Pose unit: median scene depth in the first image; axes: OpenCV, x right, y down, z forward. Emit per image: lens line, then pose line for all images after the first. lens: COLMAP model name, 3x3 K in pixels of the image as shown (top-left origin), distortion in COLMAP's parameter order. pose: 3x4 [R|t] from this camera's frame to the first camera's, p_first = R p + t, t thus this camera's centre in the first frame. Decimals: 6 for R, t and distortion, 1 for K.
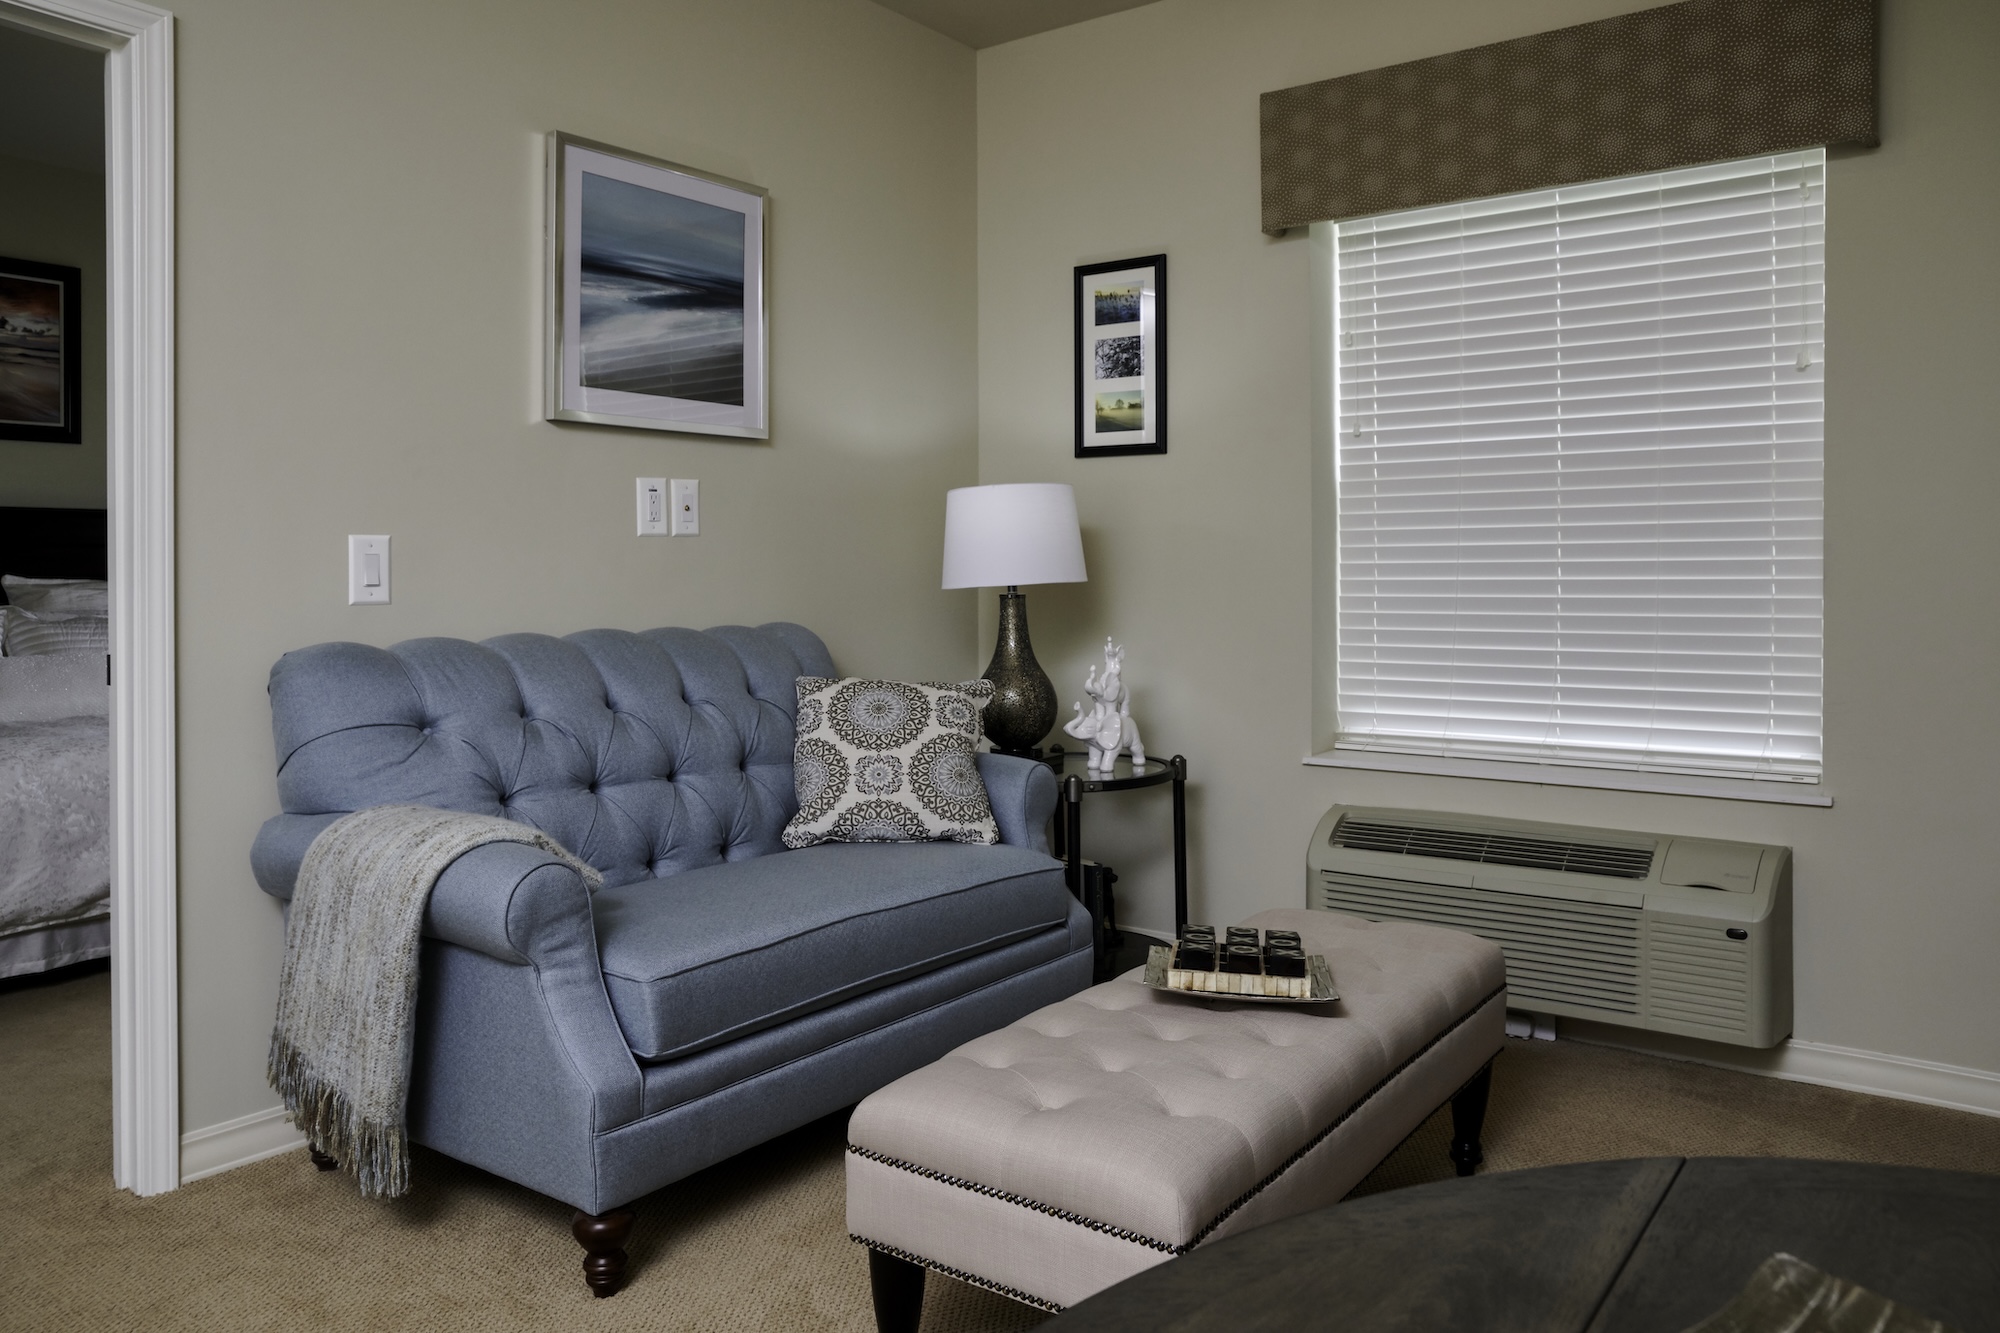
lens RADIAL K [[1433.0, 0, 976.8], [0, 1433.0, 570.4], [0, 0, 1]] dist [-0.087343, 0.094599]
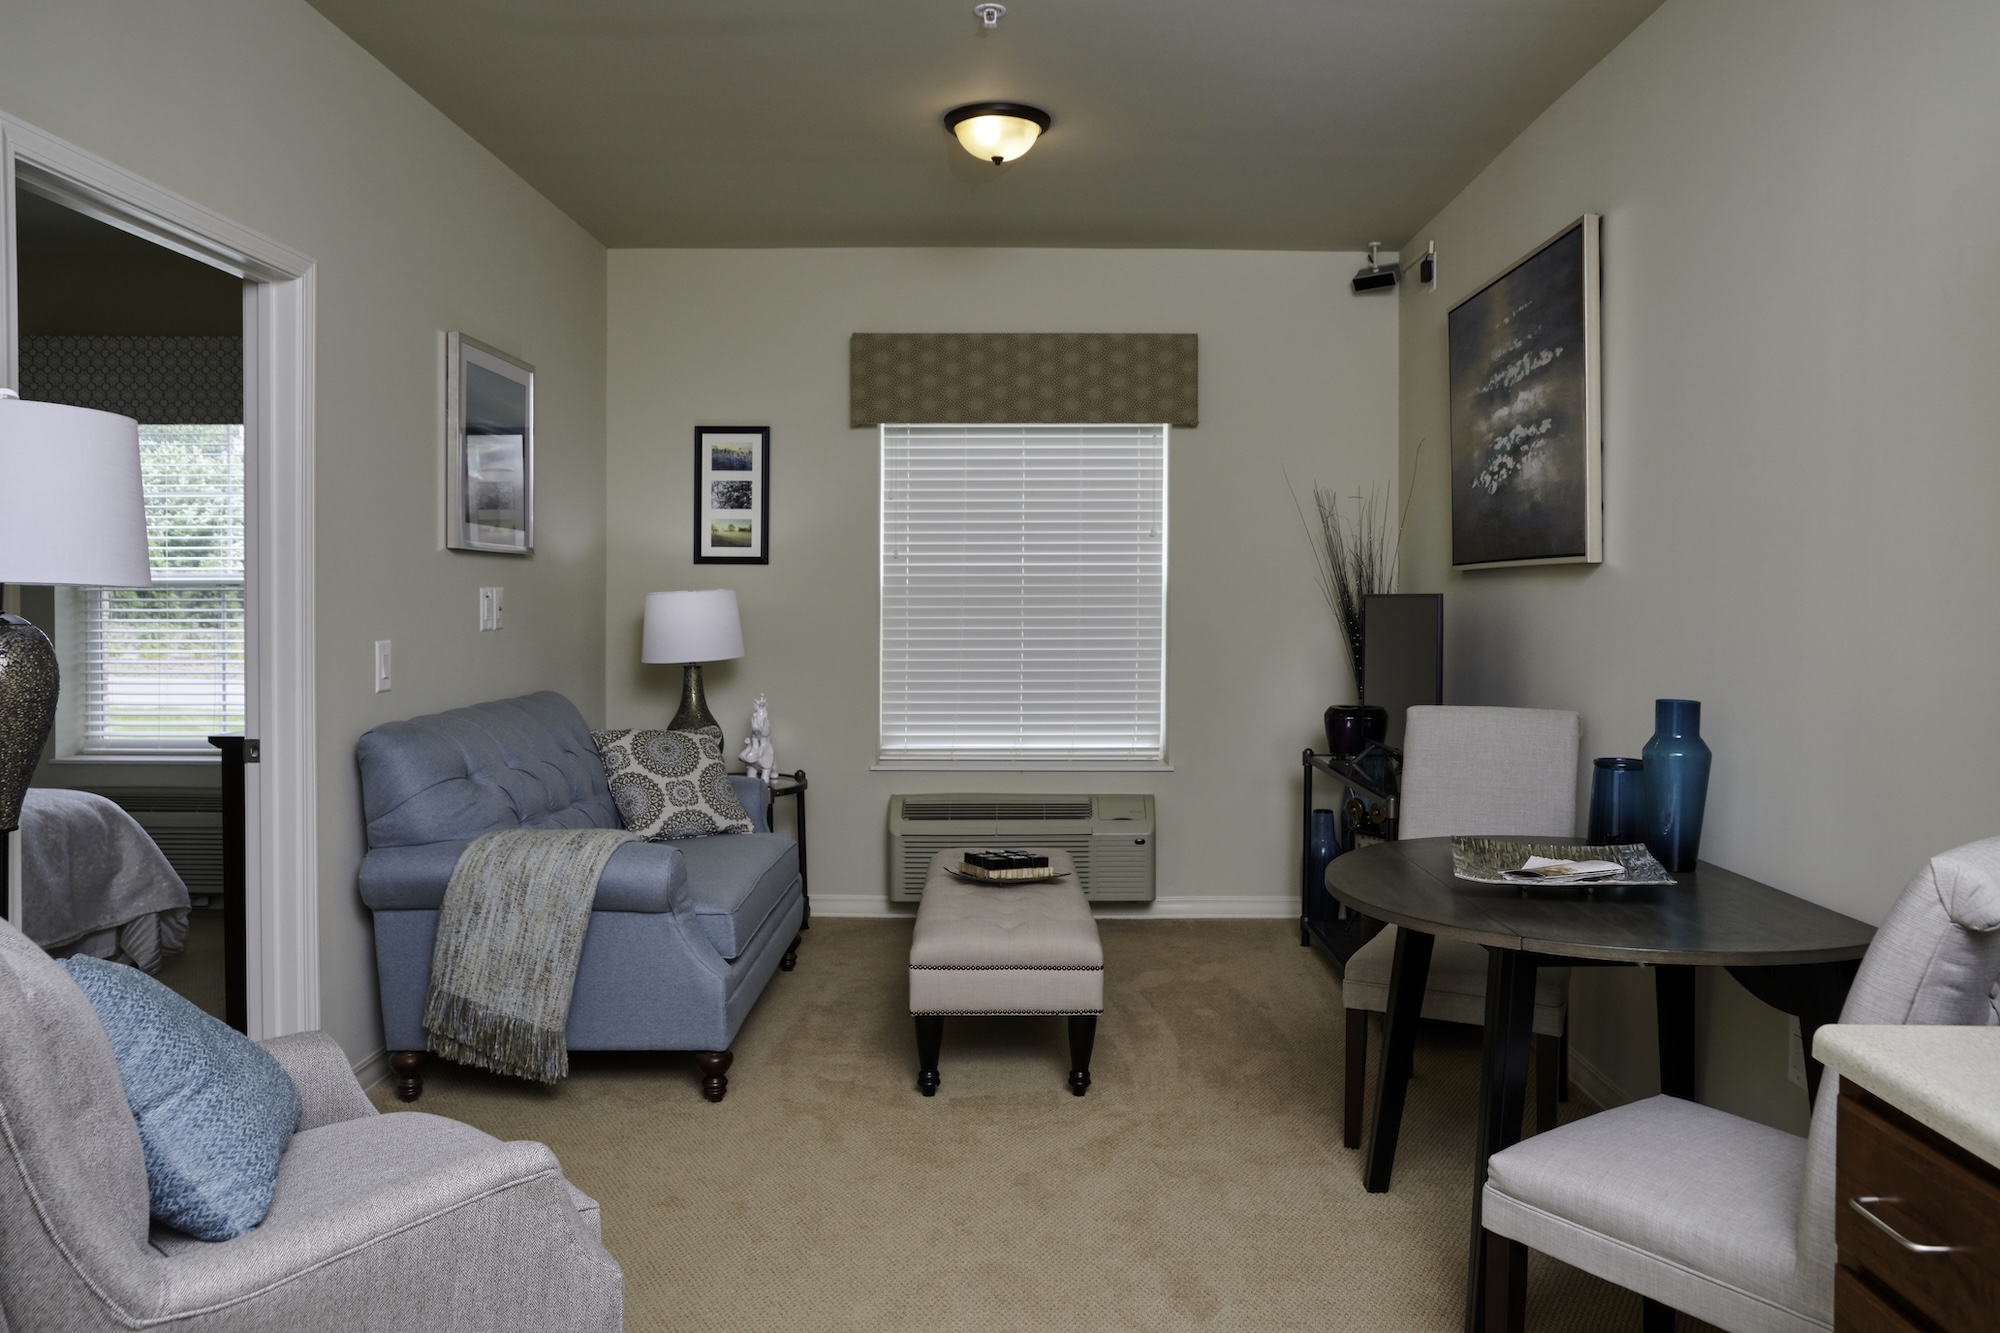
lens RADIAL K [[1425.8, 0, 995.6], [0, 1425.8, 628.3], [0, 0, 1]] dist [-0.089015, 0.082346]
pose [[0.803804, -0.009611, 0.594816, -0.618540], [-0.002772, 0.999798, 0.019901, -0.053087], [-0.594888, -0.017645, 0.803615, -0.339473]]
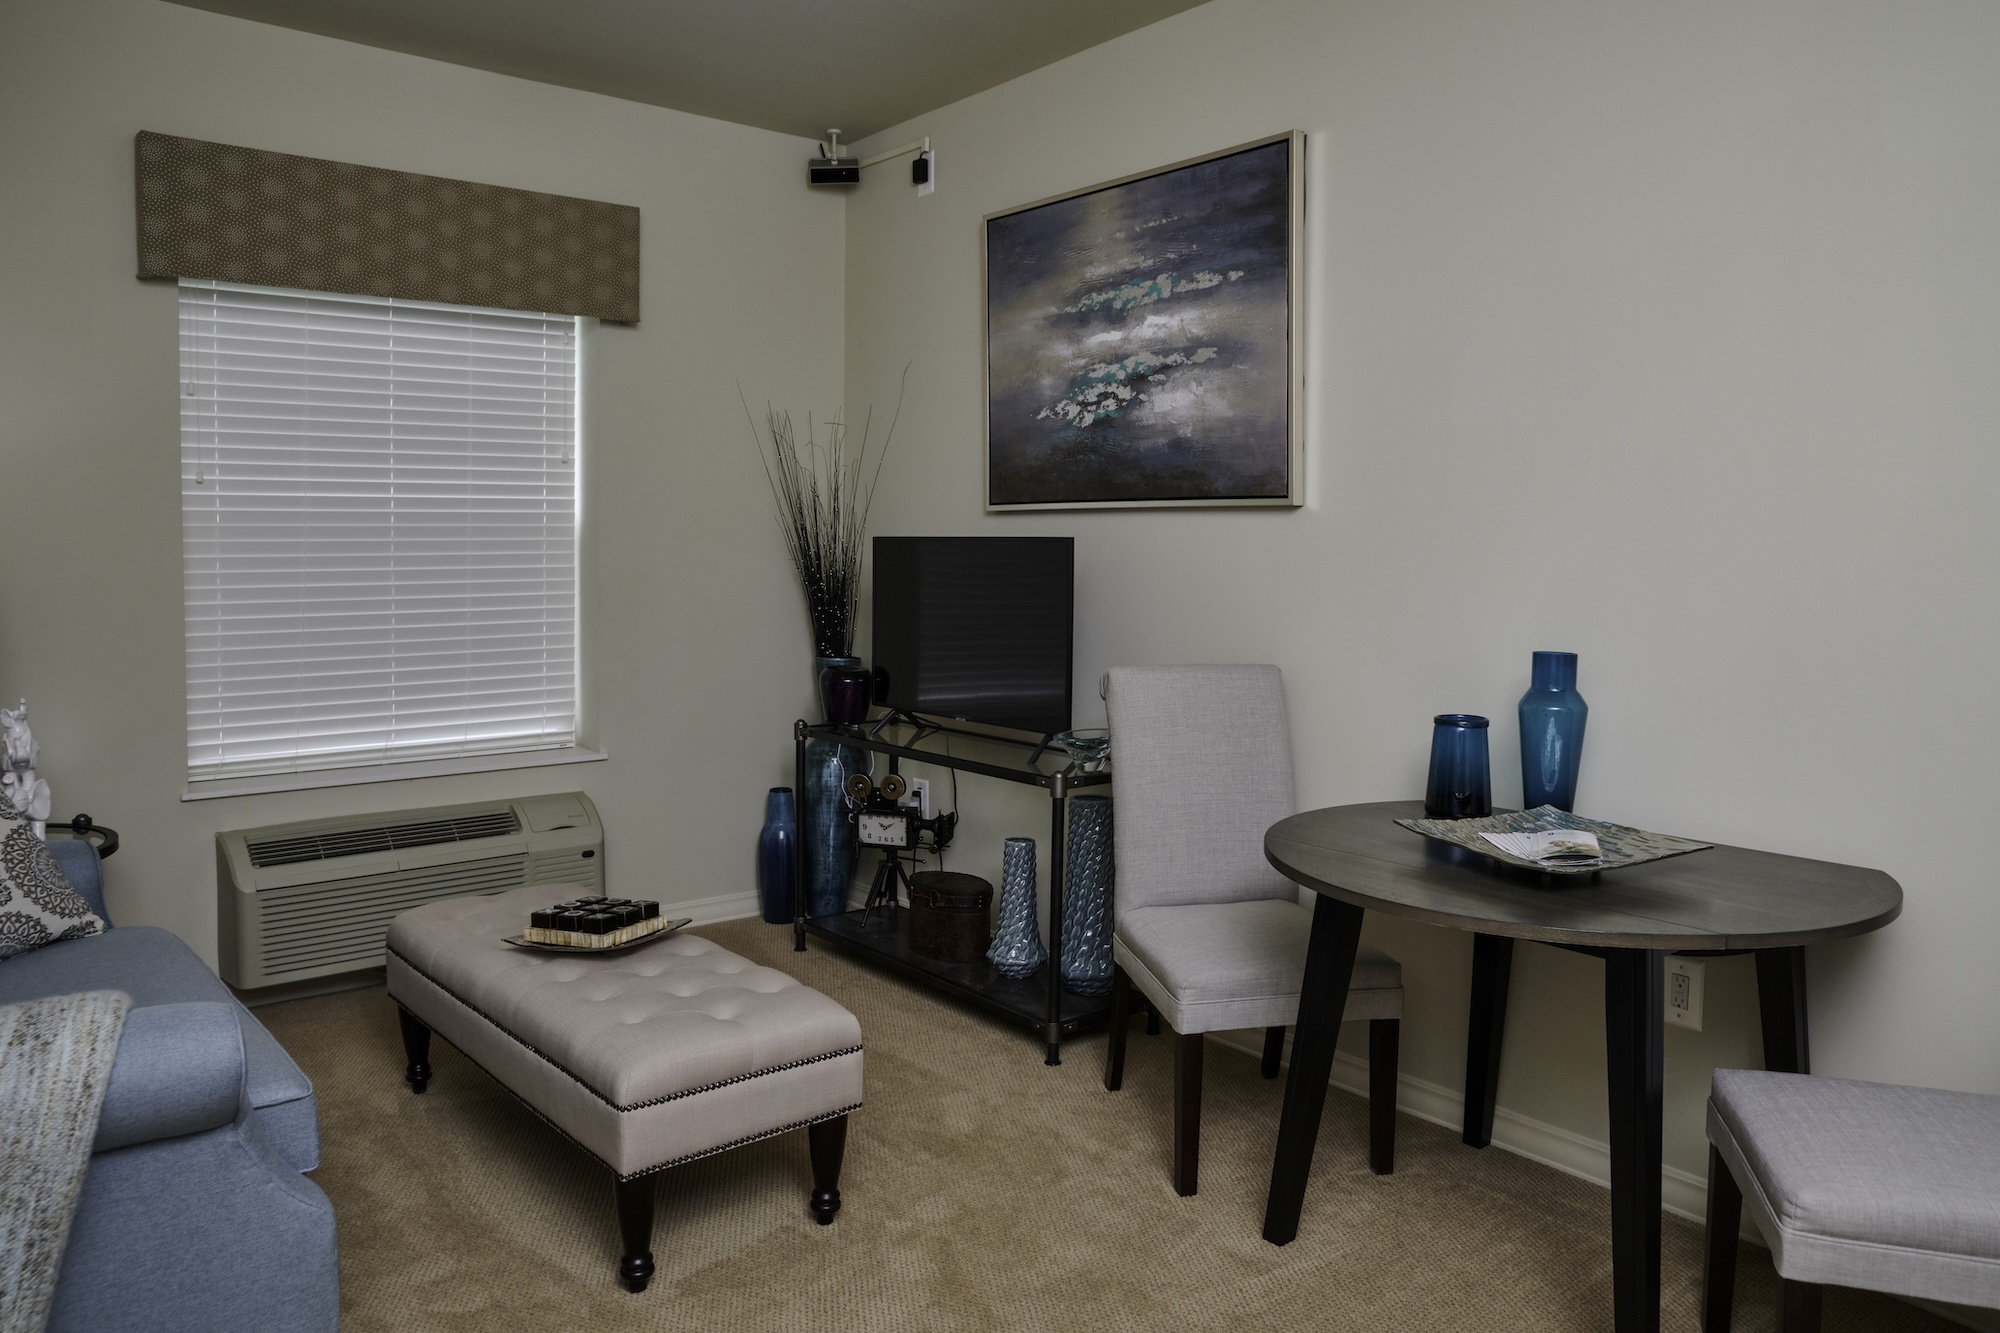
lens RADIAL K [[1425.8, 0, 995.6], [0, 1425.8, 628.3], [0, 0, 1]] dist [-0.089015, 0.082346]
pose [[0.232375, -0.057640, 0.970917, -0.651780], [-0.003440, 0.998188, 0.060082, -0.055612], [-0.972620, -0.017301, 0.231755, 0.207462]]
